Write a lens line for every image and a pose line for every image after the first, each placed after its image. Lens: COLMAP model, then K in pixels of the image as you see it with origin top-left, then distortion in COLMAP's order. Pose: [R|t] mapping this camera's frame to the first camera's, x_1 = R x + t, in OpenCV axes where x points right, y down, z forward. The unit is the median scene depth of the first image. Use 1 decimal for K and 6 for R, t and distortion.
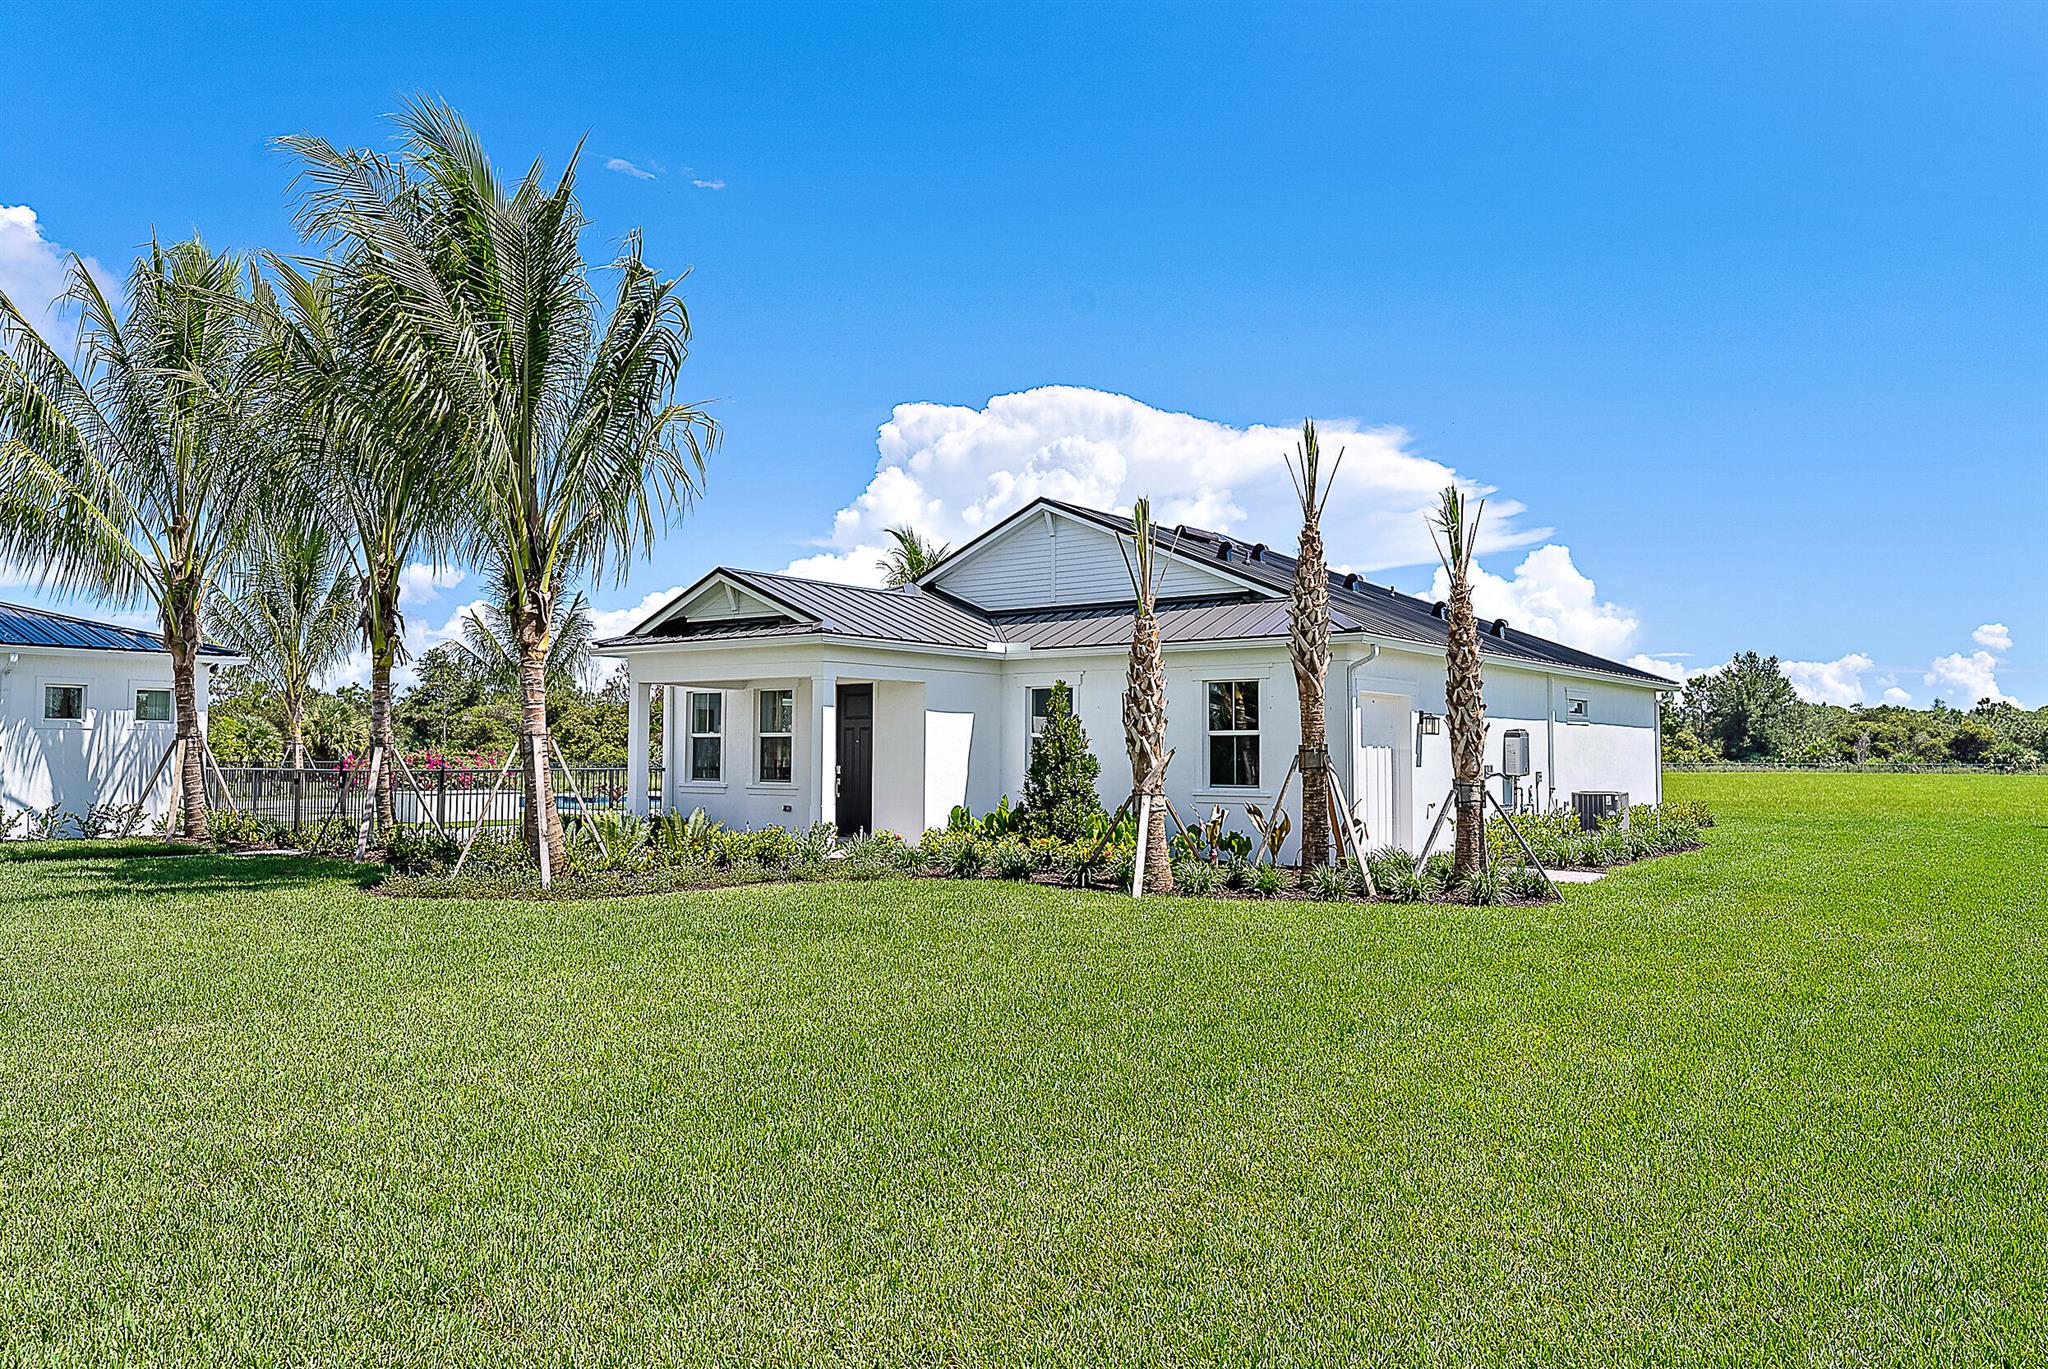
lens RADIAL K [[1383.6, 0, 1024.0], [0, 1383.6, 684.5], [0, 0, 1]] dist [-0.001675, -0.001012]
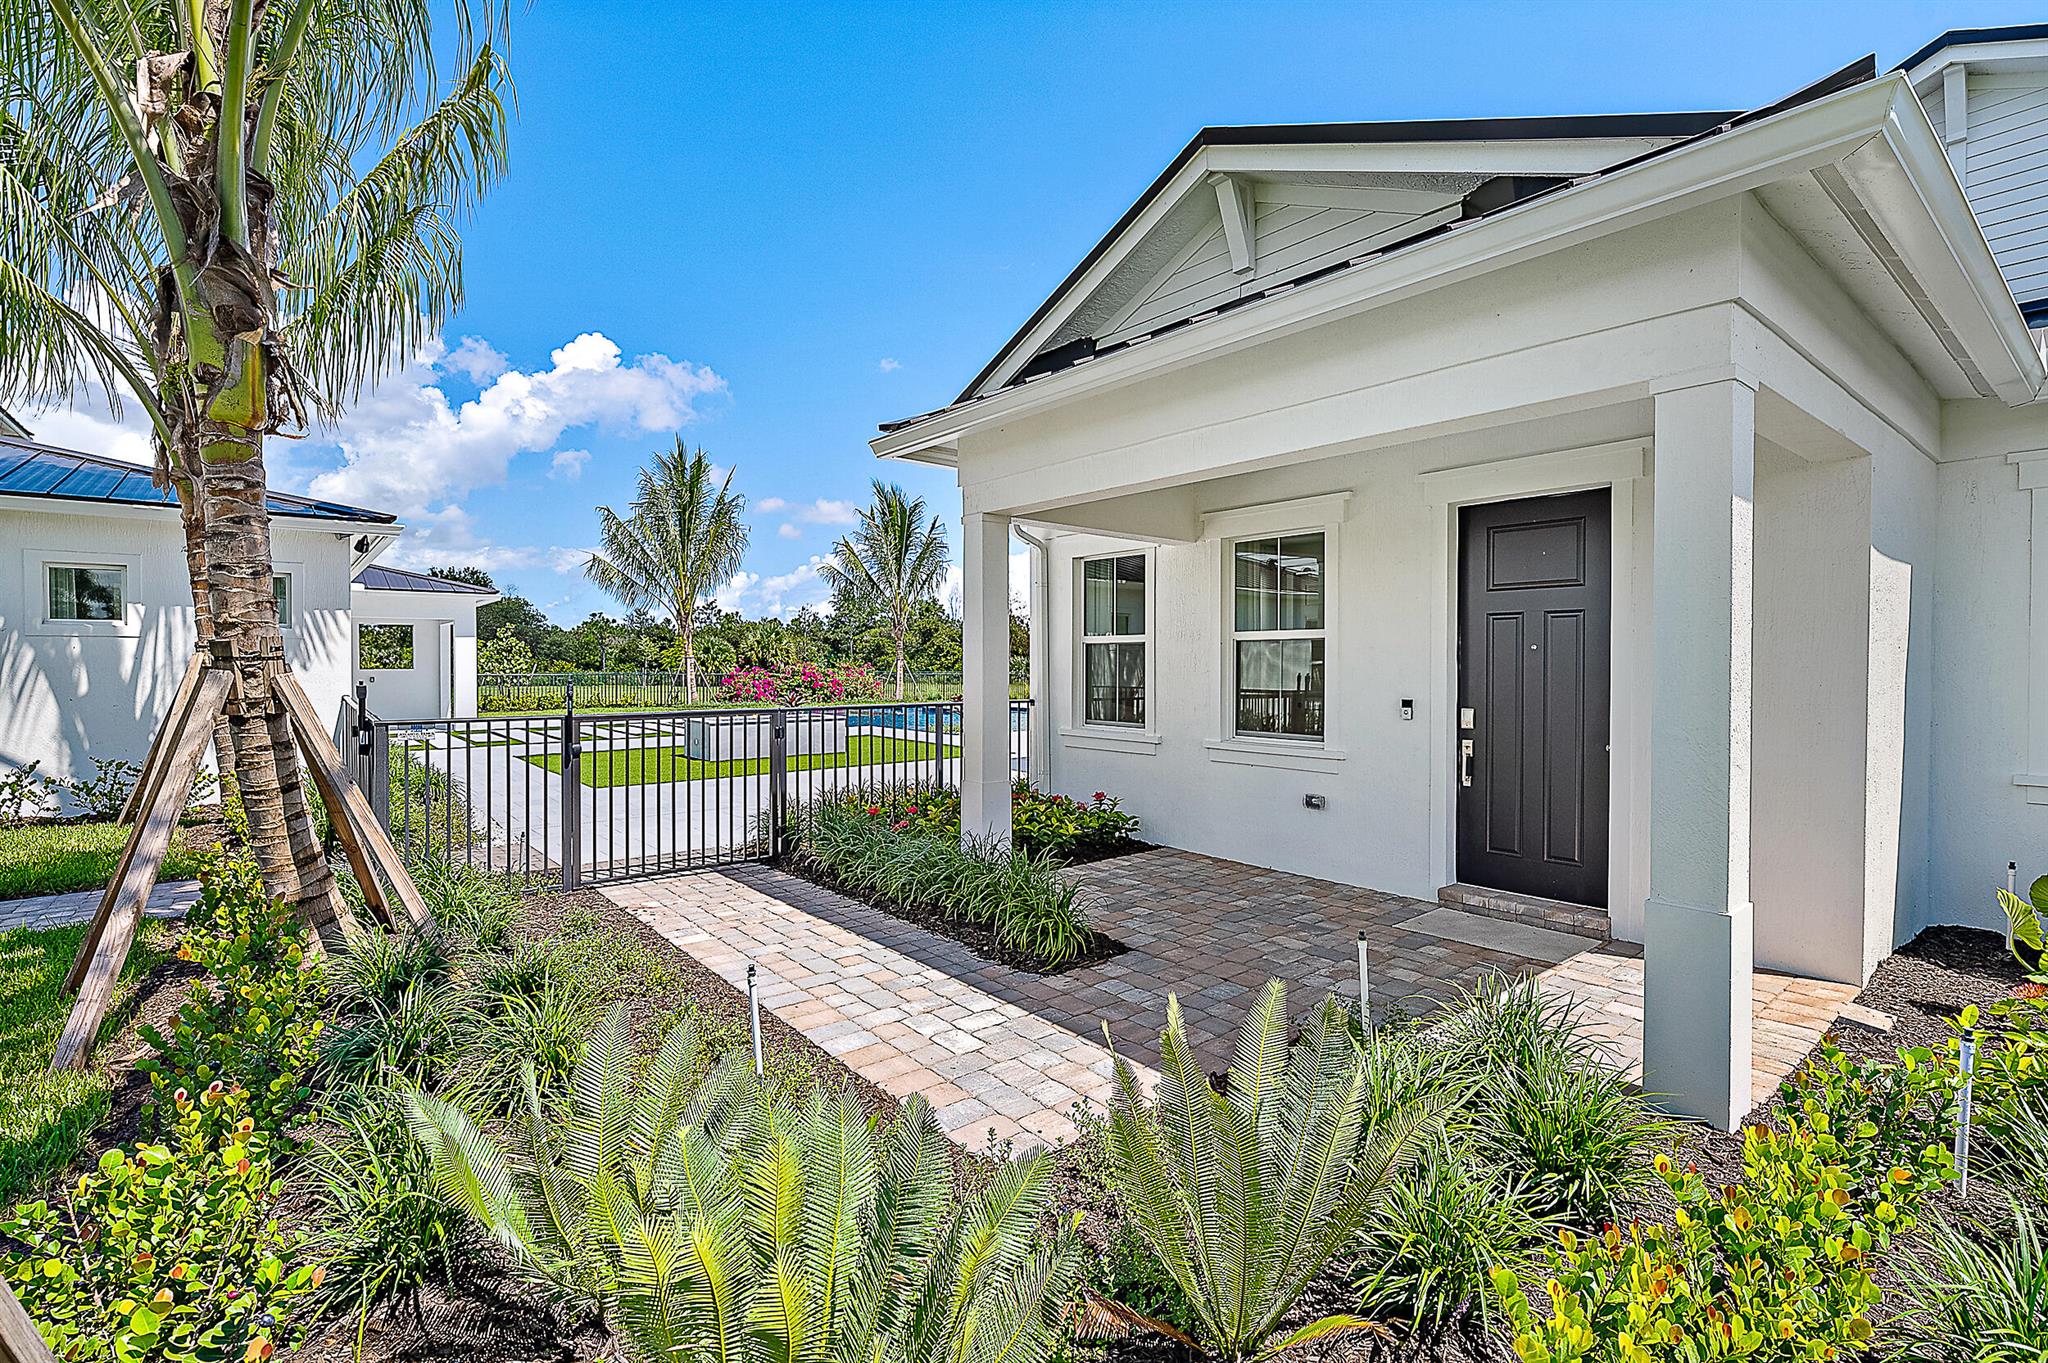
lens RADIAL K [[912.3, 0, 1021.4], [0, 912.3, 674.2], [0, 0, 1]] dist [-0.000397, -0.000559]
pose [[0.971623, 0.000488, -0.236536, -0.185265], [0.014380, 0.998026, 0.061127, 0.028831], [0.236098, -0.062794, 0.969698, 0.671598]]
